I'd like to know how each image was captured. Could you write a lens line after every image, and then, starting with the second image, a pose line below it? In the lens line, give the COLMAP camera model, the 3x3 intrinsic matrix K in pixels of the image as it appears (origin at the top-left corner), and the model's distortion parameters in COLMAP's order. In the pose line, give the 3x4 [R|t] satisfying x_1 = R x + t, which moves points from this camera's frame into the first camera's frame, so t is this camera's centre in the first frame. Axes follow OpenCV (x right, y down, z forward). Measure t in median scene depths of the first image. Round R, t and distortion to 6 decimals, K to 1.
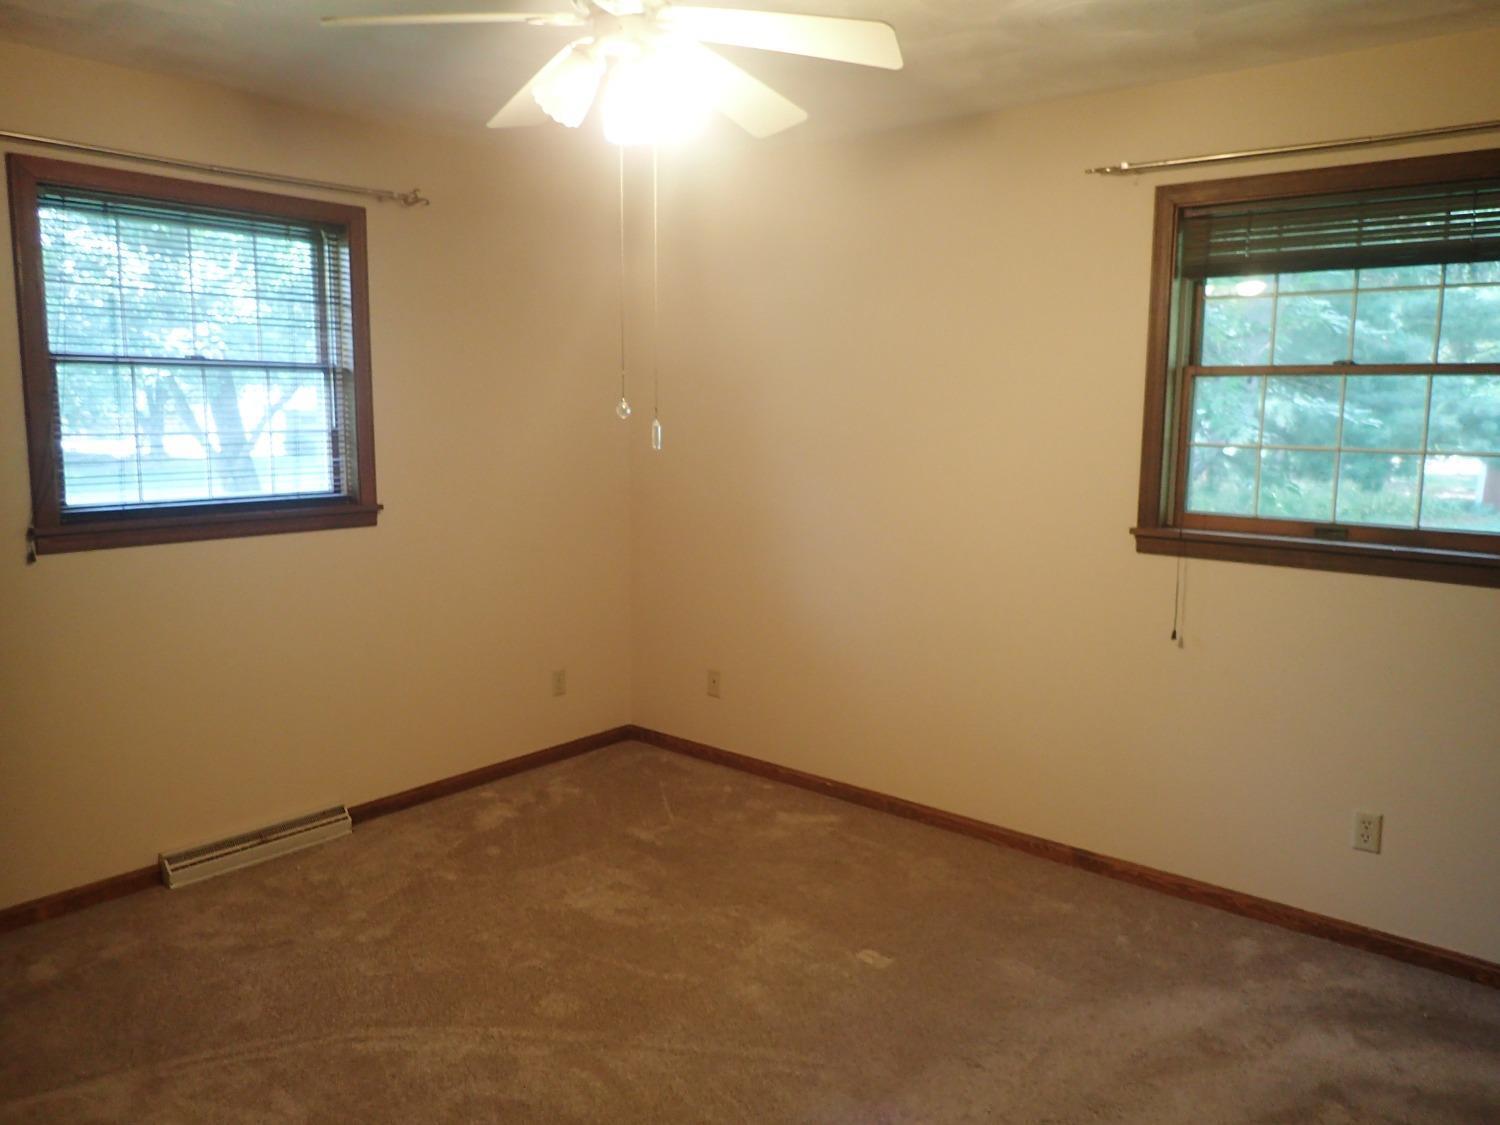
lens RADIAL K [[1105.4, 0, 750.0], [0, 1105.4, 562.5], [0, 0, 1]] dist [0.002287, 0.003247]
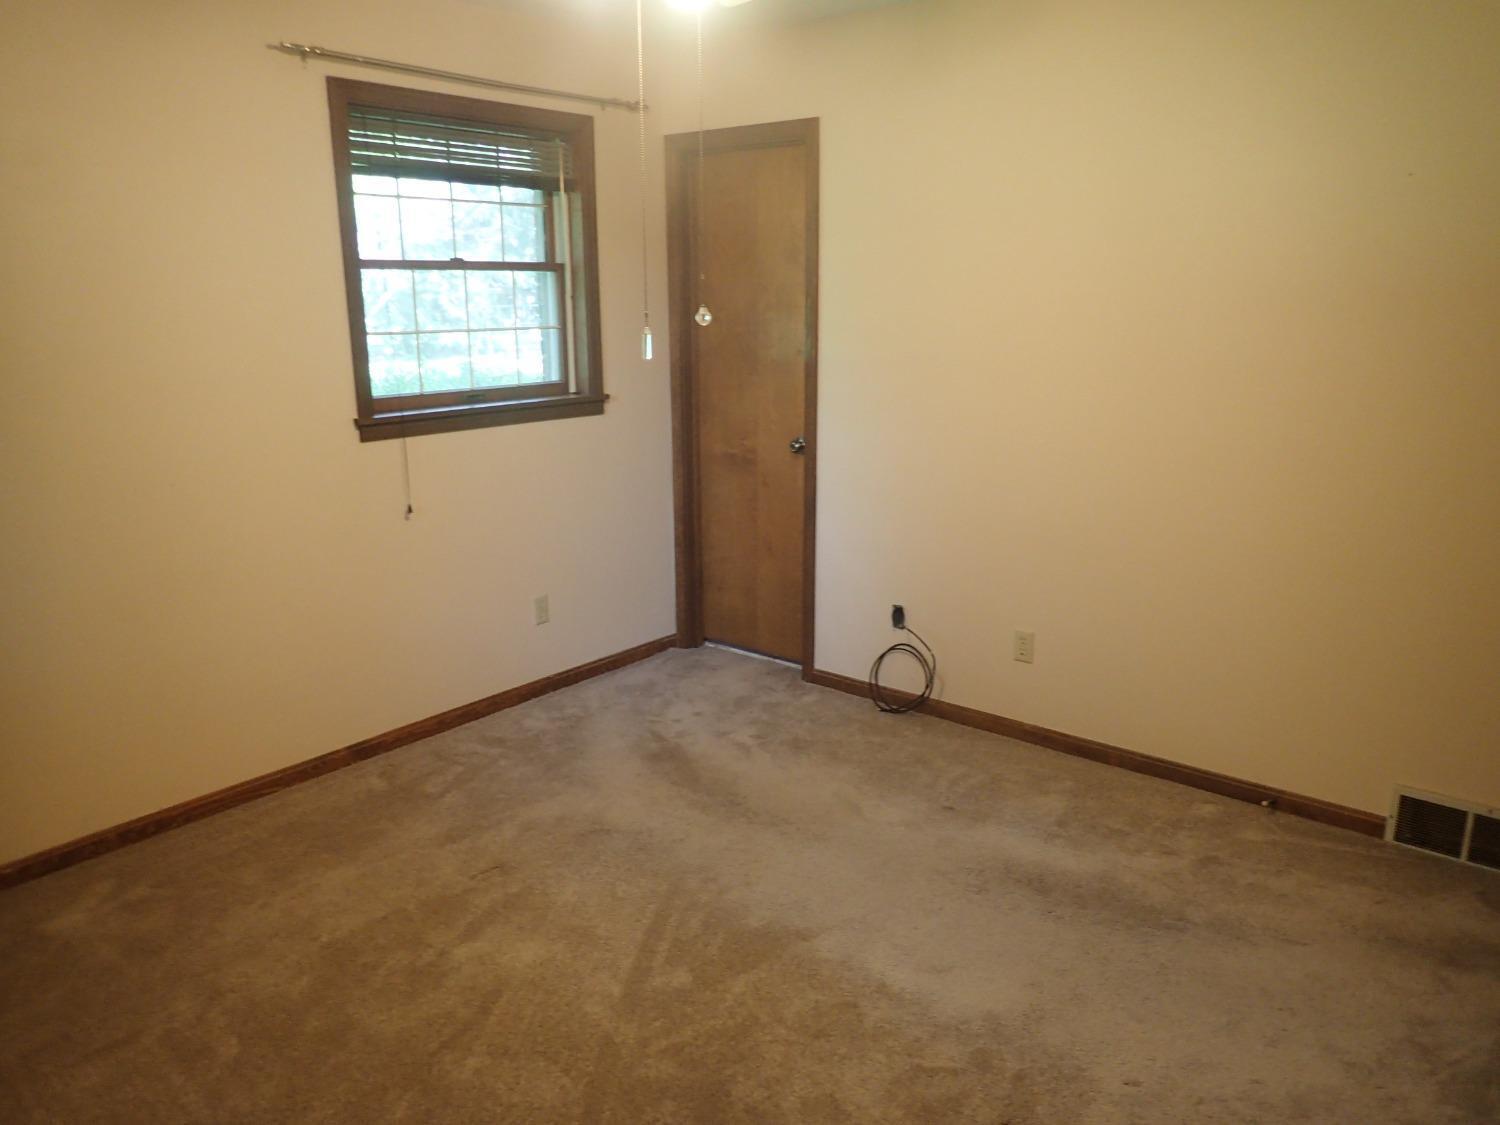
lens RADIAL K [[1105.4, 0, 750.0], [0, 1105.4, 562.5], [0, 0, 1]] dist [0.002287, 0.003247]
pose [[0.001157, -0.256534, 0.966534, -0.718471], [0.149749, 0.955681, 0.253474, -0.116101], [-0.988723, 0.144444, 0.039522, 0.648063]]
